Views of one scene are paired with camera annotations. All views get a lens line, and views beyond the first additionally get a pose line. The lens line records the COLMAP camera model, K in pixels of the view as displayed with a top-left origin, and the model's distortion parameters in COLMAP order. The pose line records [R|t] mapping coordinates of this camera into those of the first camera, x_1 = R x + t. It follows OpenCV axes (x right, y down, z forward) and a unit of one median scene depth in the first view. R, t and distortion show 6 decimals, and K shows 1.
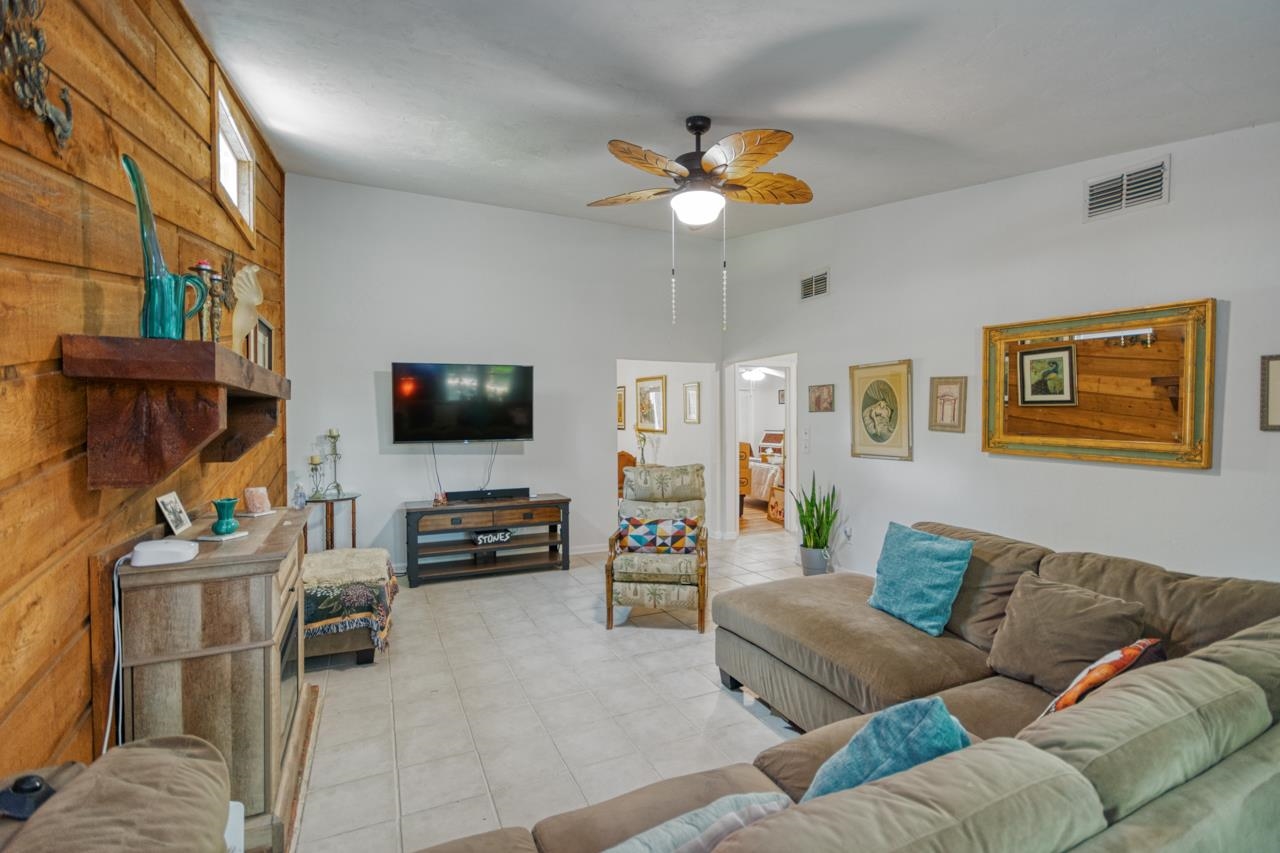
lens RADIAL K [[577.3, 0, 645.3], [0, 577.3, 423.8], [0, 0, 1]] dist [0.018226, -0.008223]
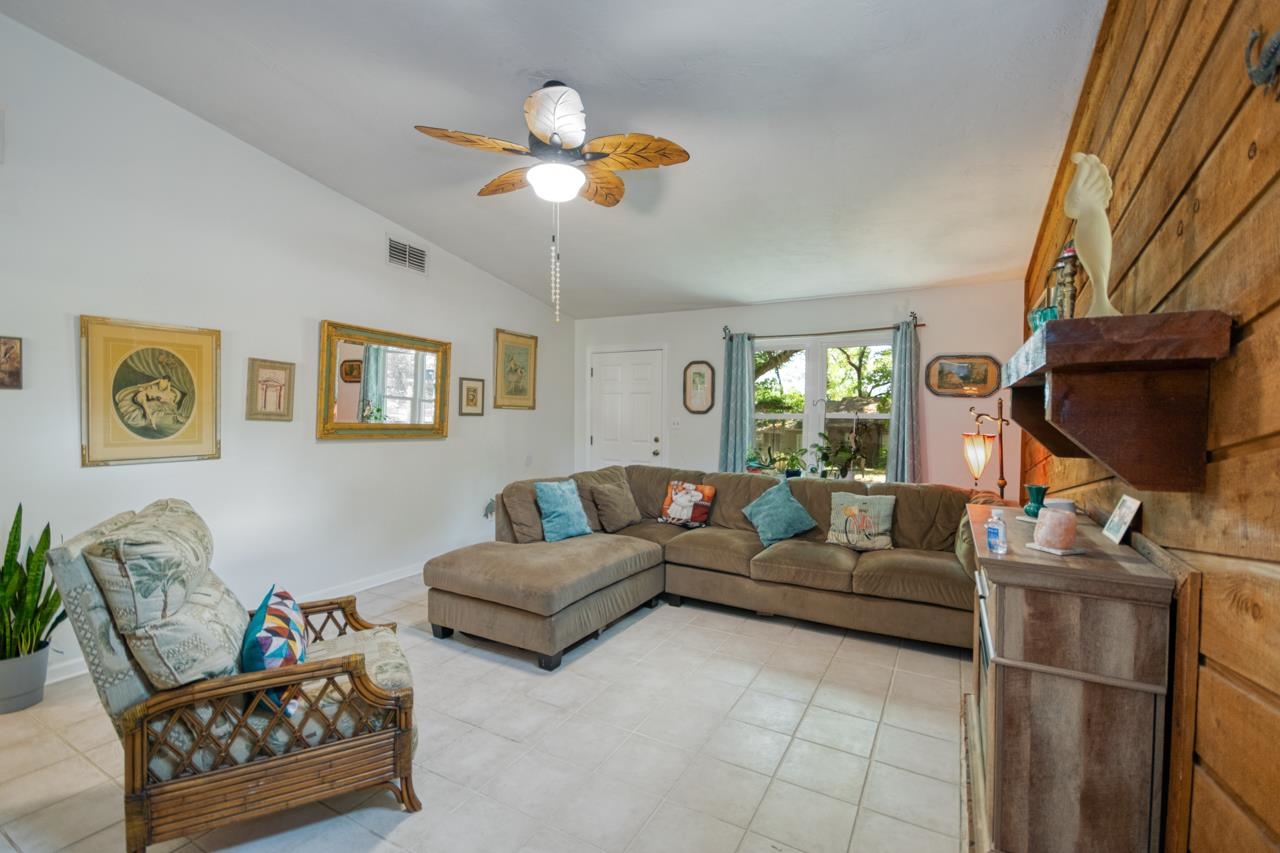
lens RADIAL K [[565.7, 0, 639.5], [0, 565.7, 425.6], [0, 0, 1]] dist [0.008475, -0.000120]
pose [[-0.586026, -0.022211, 0.809987, -0.530138], [-0.002680, 0.999672, 0.025473, -0.002638], [-0.810287, 0.012757, -0.585894, 1.026871]]
